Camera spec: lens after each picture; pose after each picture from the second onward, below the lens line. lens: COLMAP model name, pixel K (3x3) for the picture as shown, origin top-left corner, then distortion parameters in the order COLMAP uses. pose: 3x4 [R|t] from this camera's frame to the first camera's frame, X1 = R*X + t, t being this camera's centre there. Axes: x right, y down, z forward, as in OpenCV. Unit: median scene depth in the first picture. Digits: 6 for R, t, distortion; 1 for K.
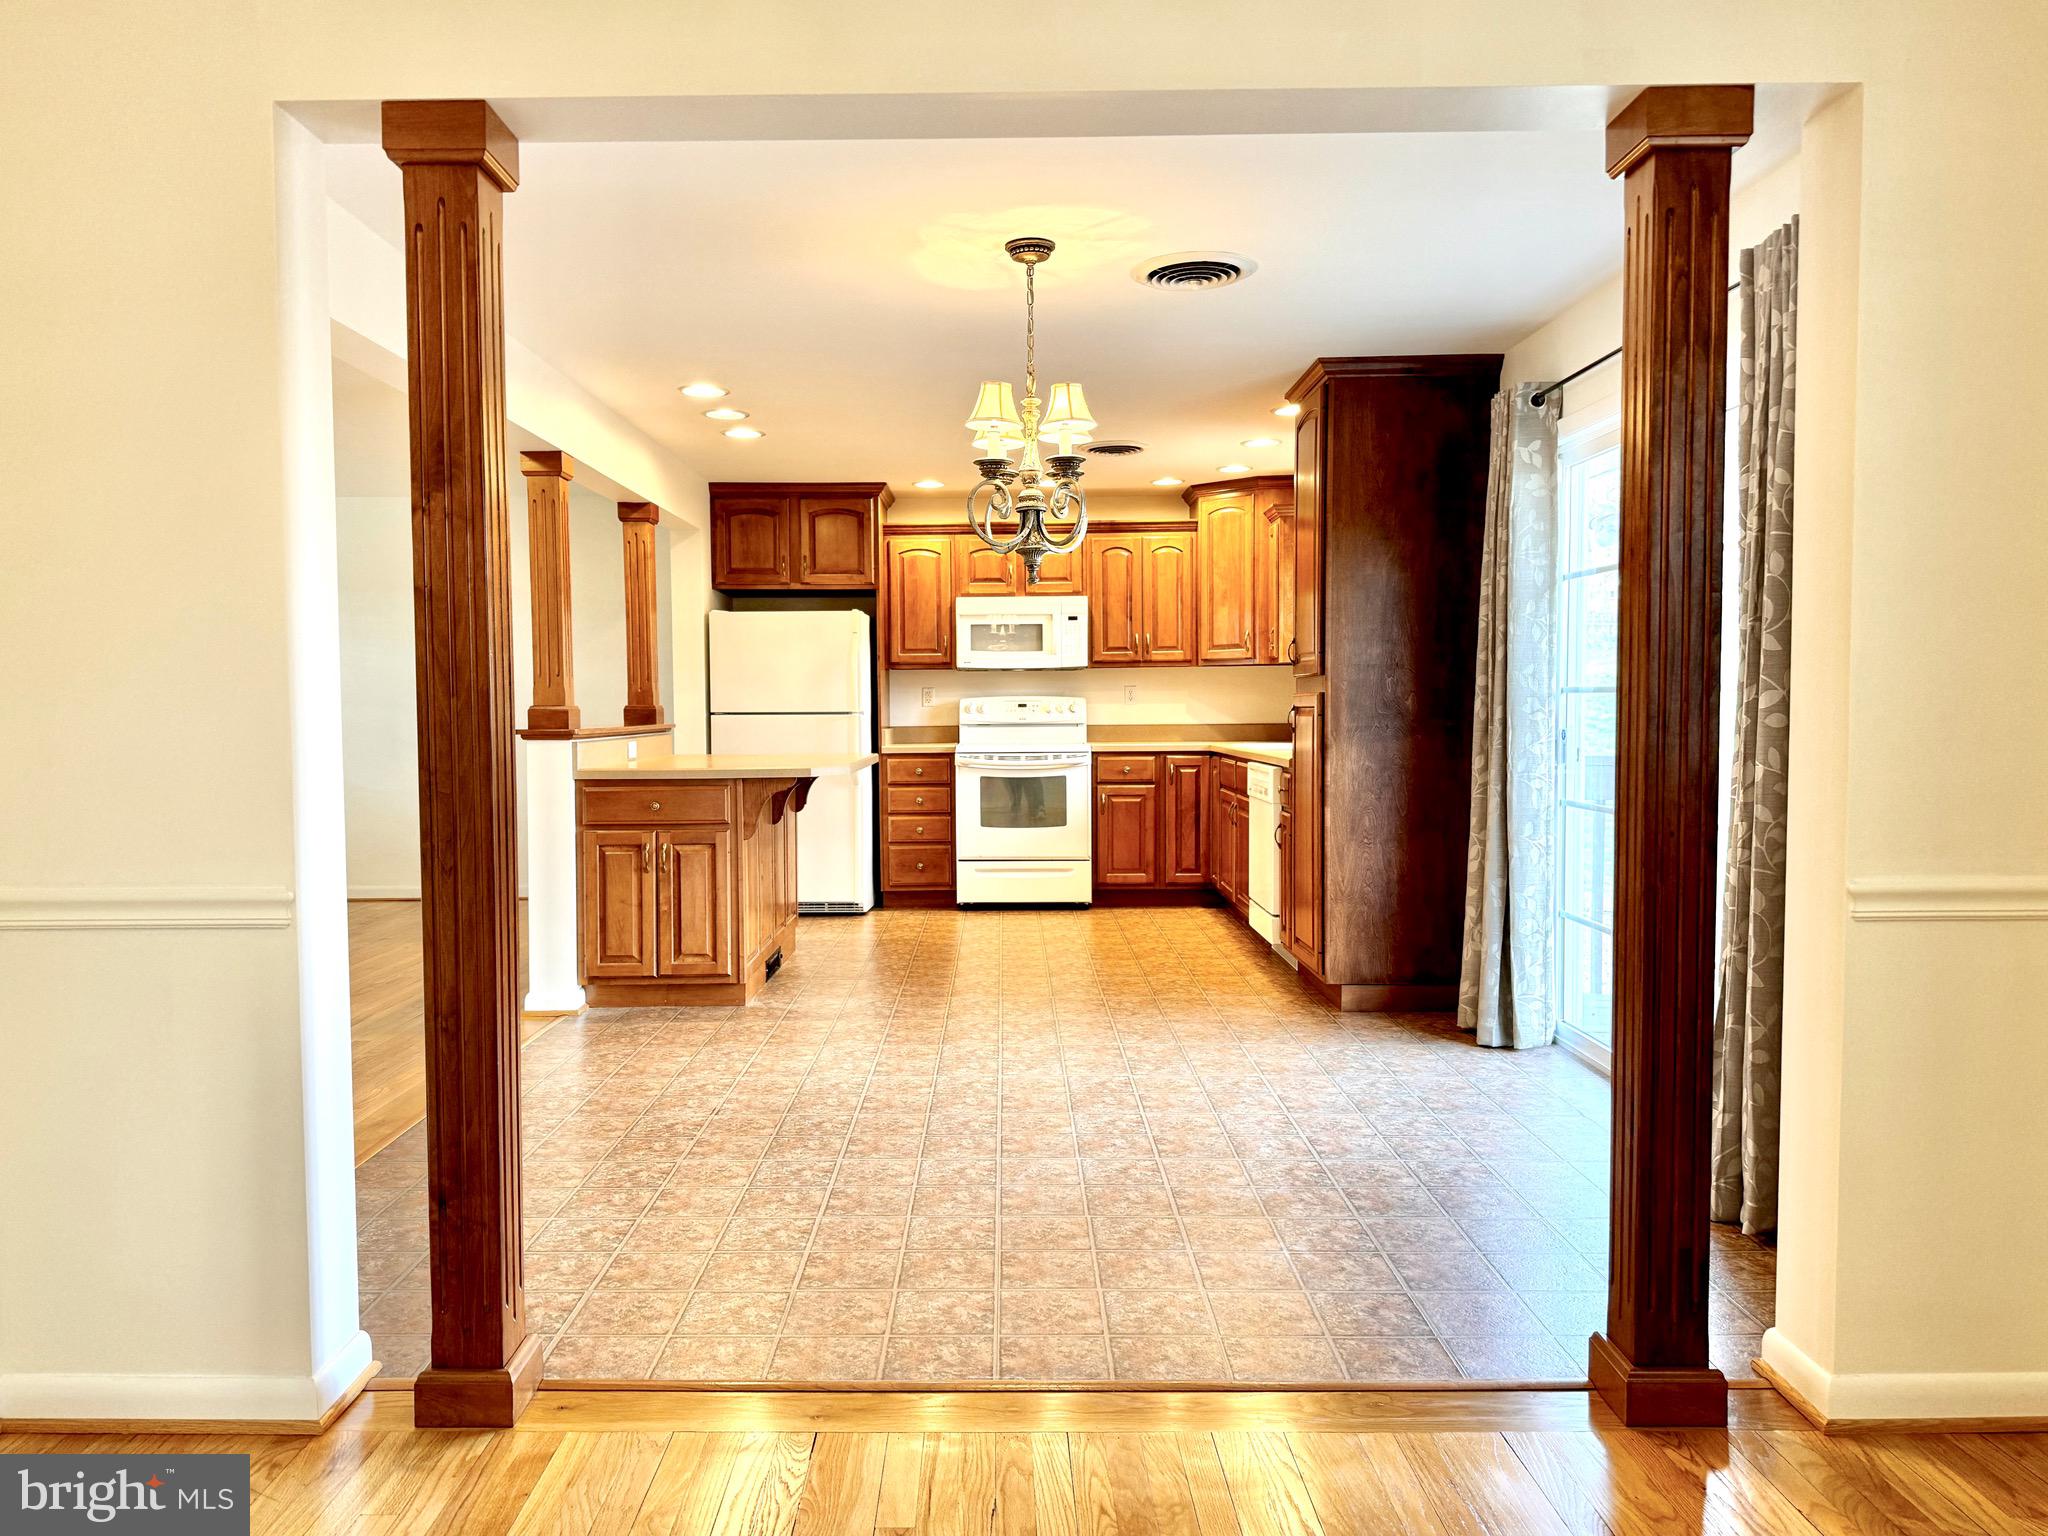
lens RADIAL K [[1462.3, 0, 972.0], [0, 1462.3, 768.2], [0, 0, 1]] dist [0.129692, -0.156590]
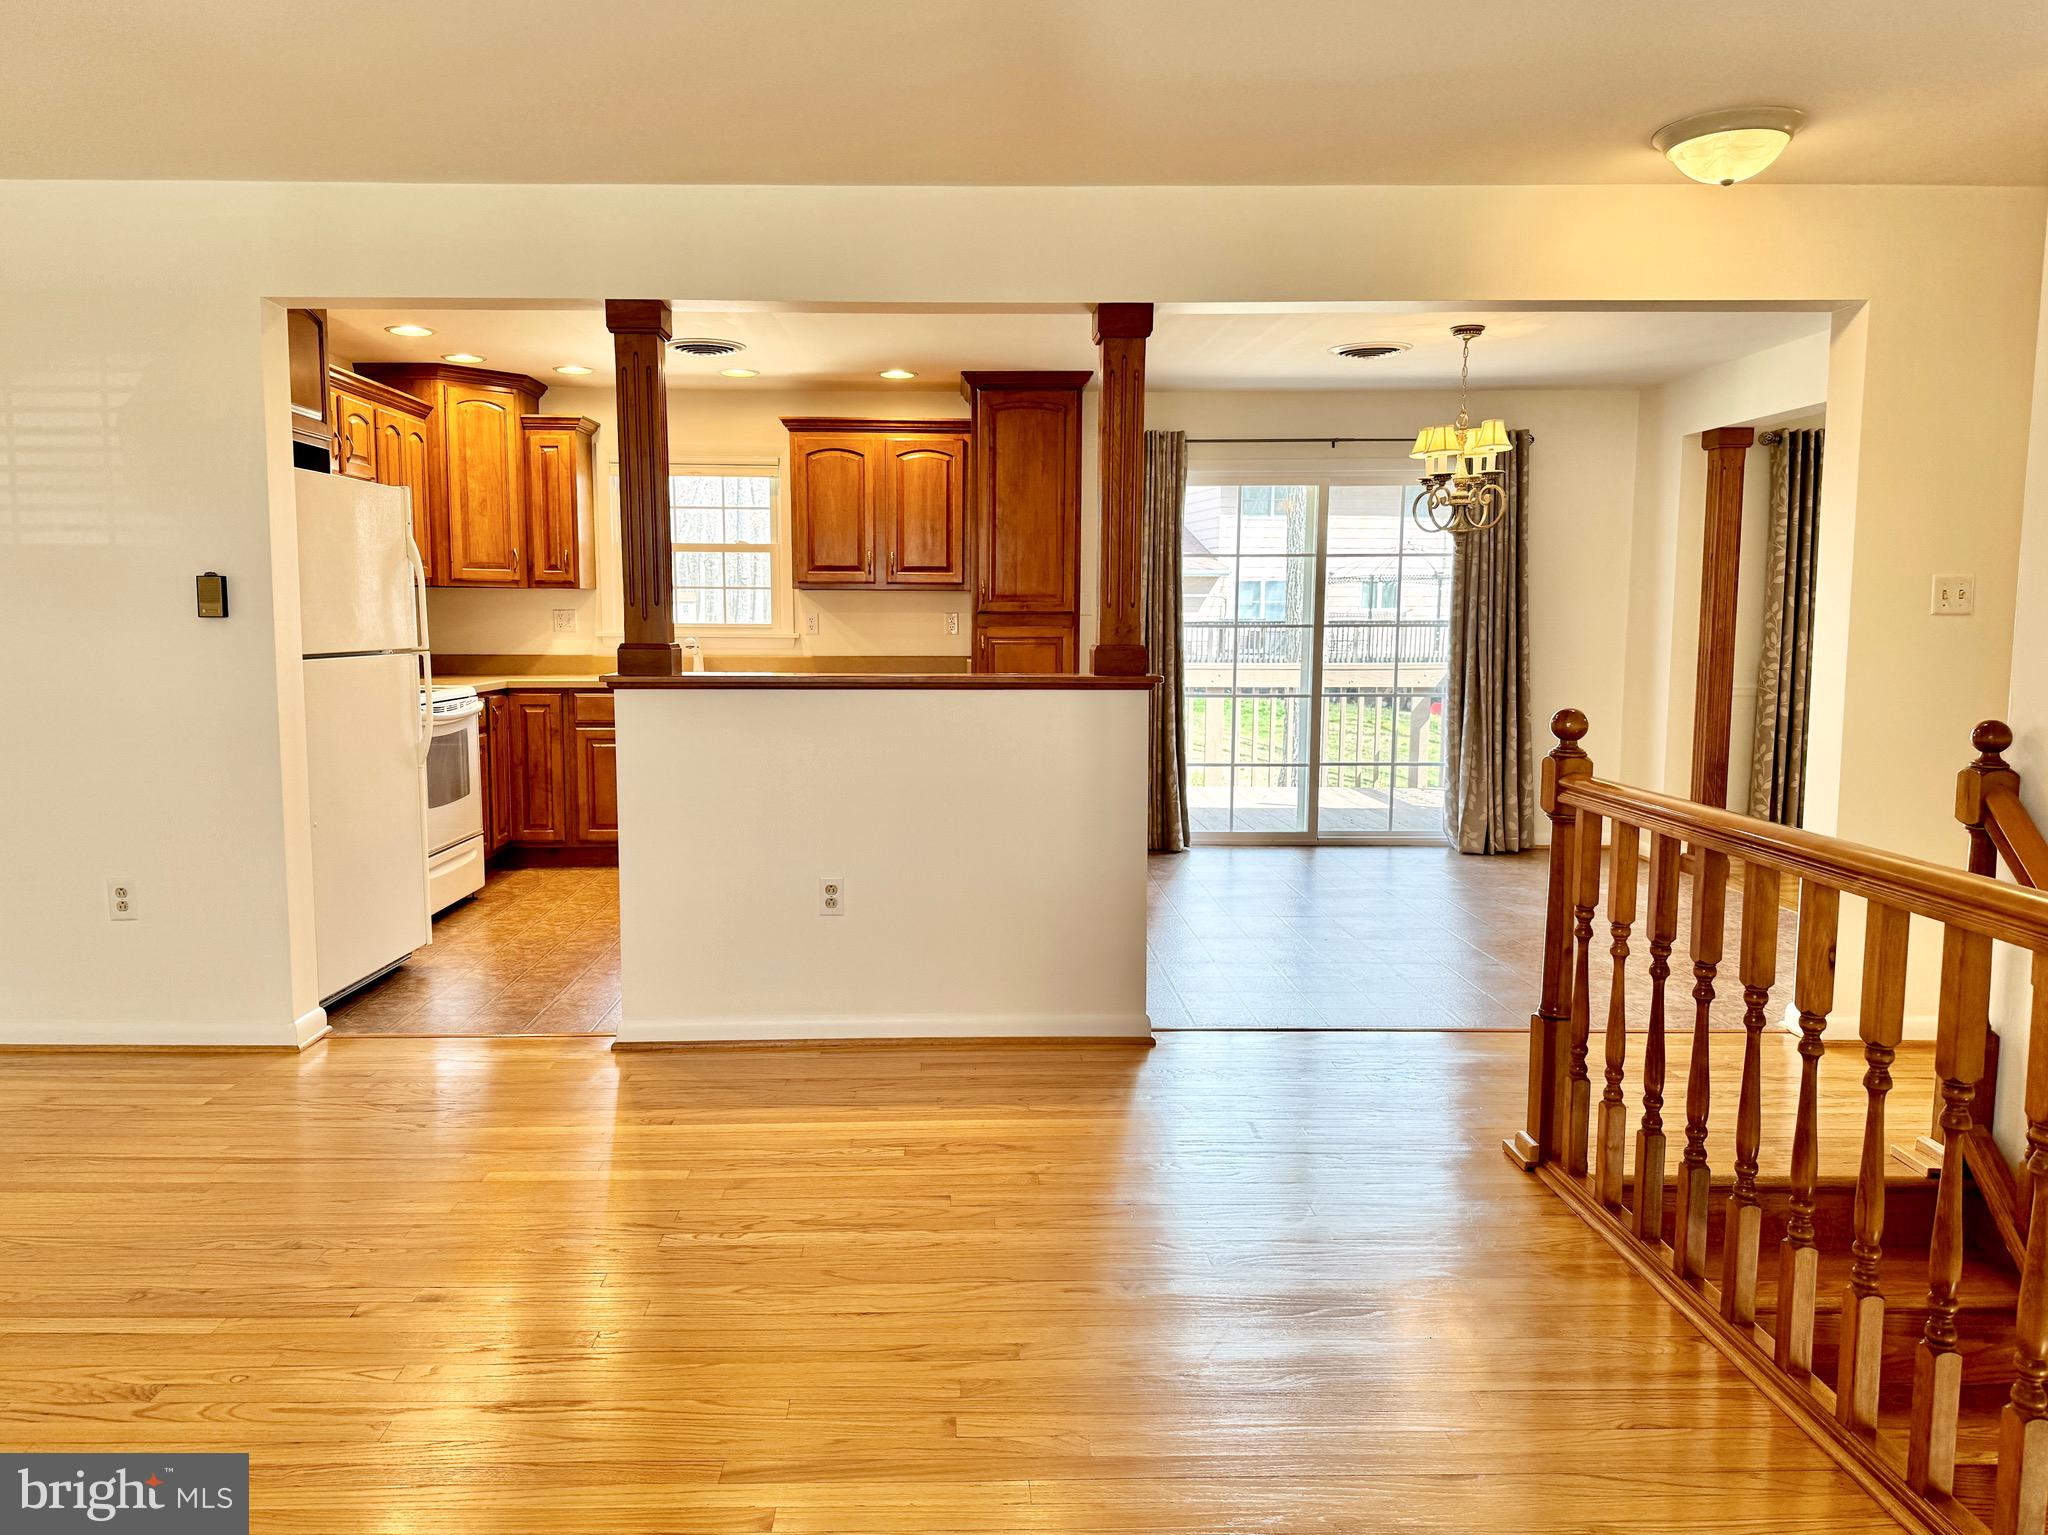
lens RADIAL K [[1435.9, 0, 1015.5], [0, 1435.9, 768.2], [0, 0, 1]] dist [0.119122, -0.179573]
pose [[-0.034681, -0.101493, 0.994232, -0.699132], [0.043140, 0.993751, 0.102949, -0.039664], [-0.998467, 0.046462, -0.030086, 0.731519]]
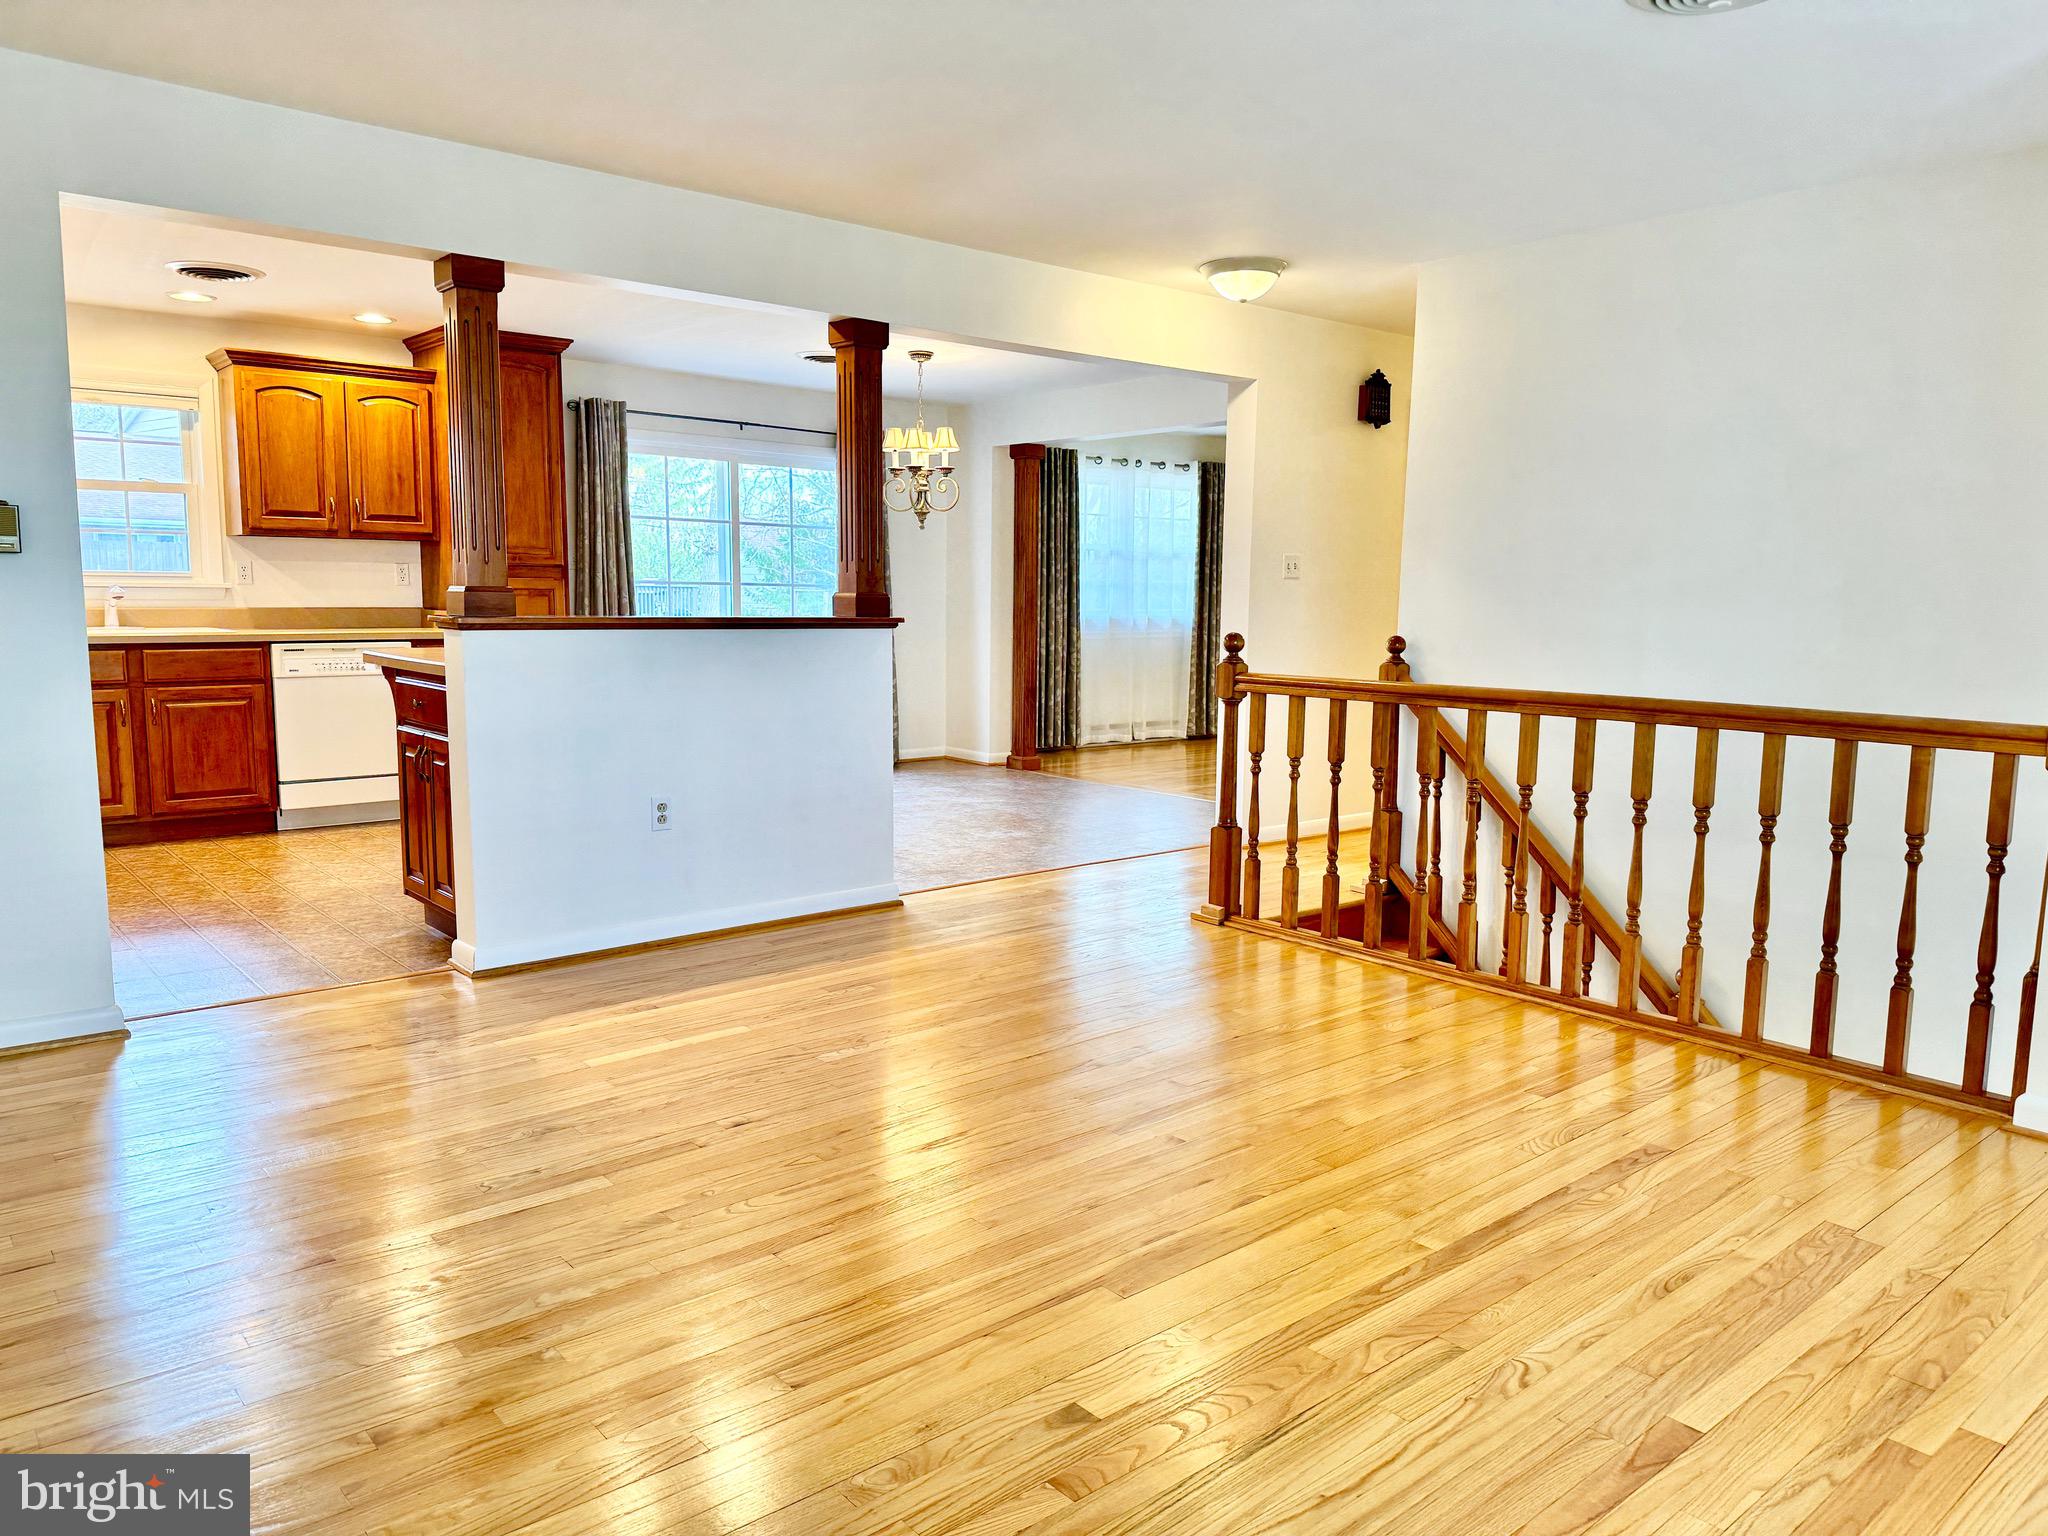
lens RADIAL K [[1435.9, 0, 1015.5], [0, 1435.9, 768.7], [0, 0, 1]] dist [0.119122, -0.179573]
pose [[-0.664264, -0.096382, 0.741258, -0.717676], [0.024079, 0.988379, 0.150092, -0.046606], [-0.747110, 0.117549, -0.654224, 1.066400]]
